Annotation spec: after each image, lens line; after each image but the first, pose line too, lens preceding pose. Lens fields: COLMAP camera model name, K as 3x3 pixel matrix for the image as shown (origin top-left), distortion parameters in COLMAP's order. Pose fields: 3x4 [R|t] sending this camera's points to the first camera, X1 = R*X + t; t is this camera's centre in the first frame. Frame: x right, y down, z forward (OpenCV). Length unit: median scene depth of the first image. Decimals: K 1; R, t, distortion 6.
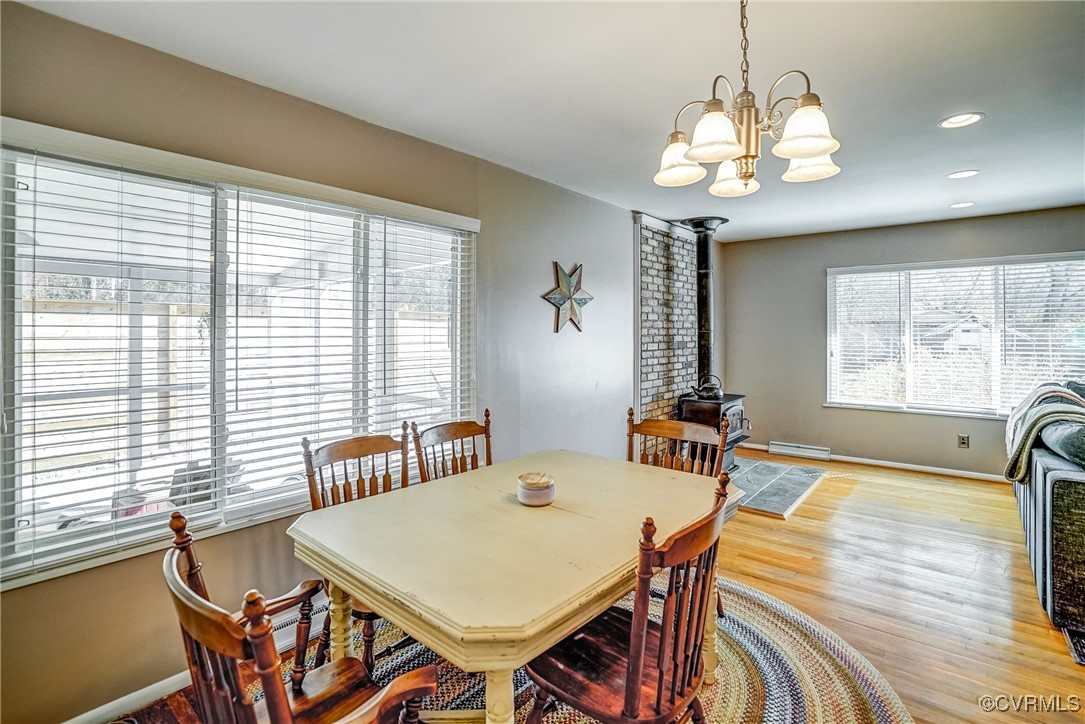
lens RADIAL K [[521.4, 0, 530.1], [0, 521.4, 333.7], [0, 0, 1]] dist [-0.051254, 0.012032]
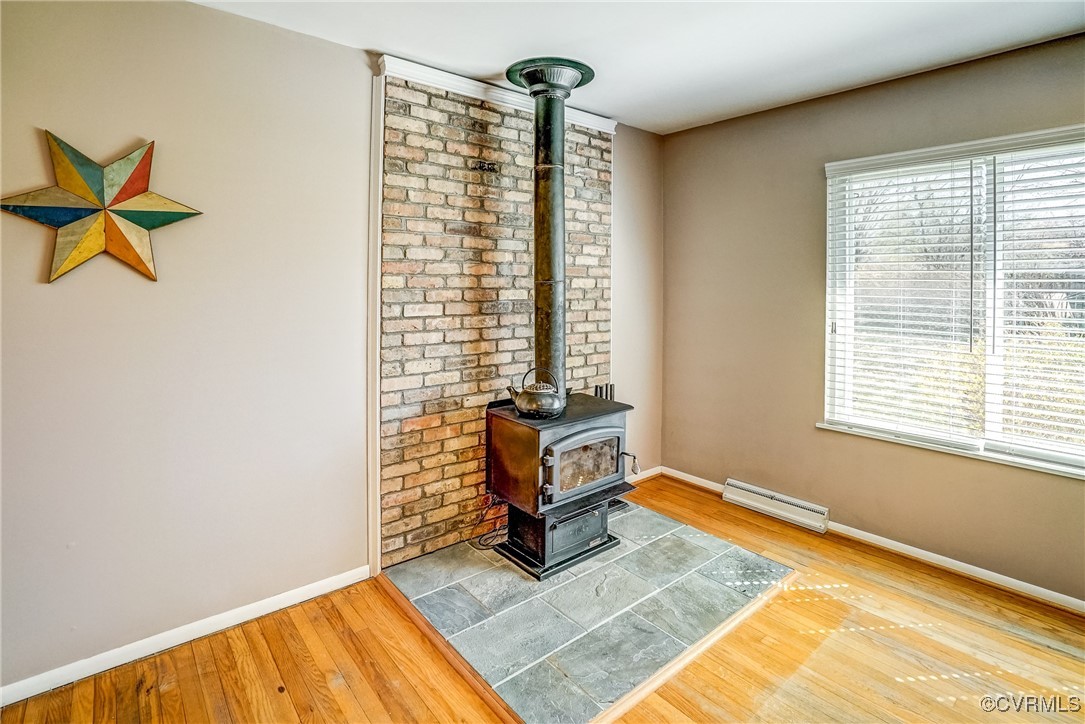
lens RADIAL K [[521.4, 0, 538.9], [0, 521.4, 282.4], [0, 0, 1]] dist [-0.051254, 0.012032]
pose [[0.982791, 0.007249, -0.184578, 0.430640], [-0.007375, 0.999973, 0.000007, -0.004016], [0.184573, 0.001354, 0.982818, 0.483441]]
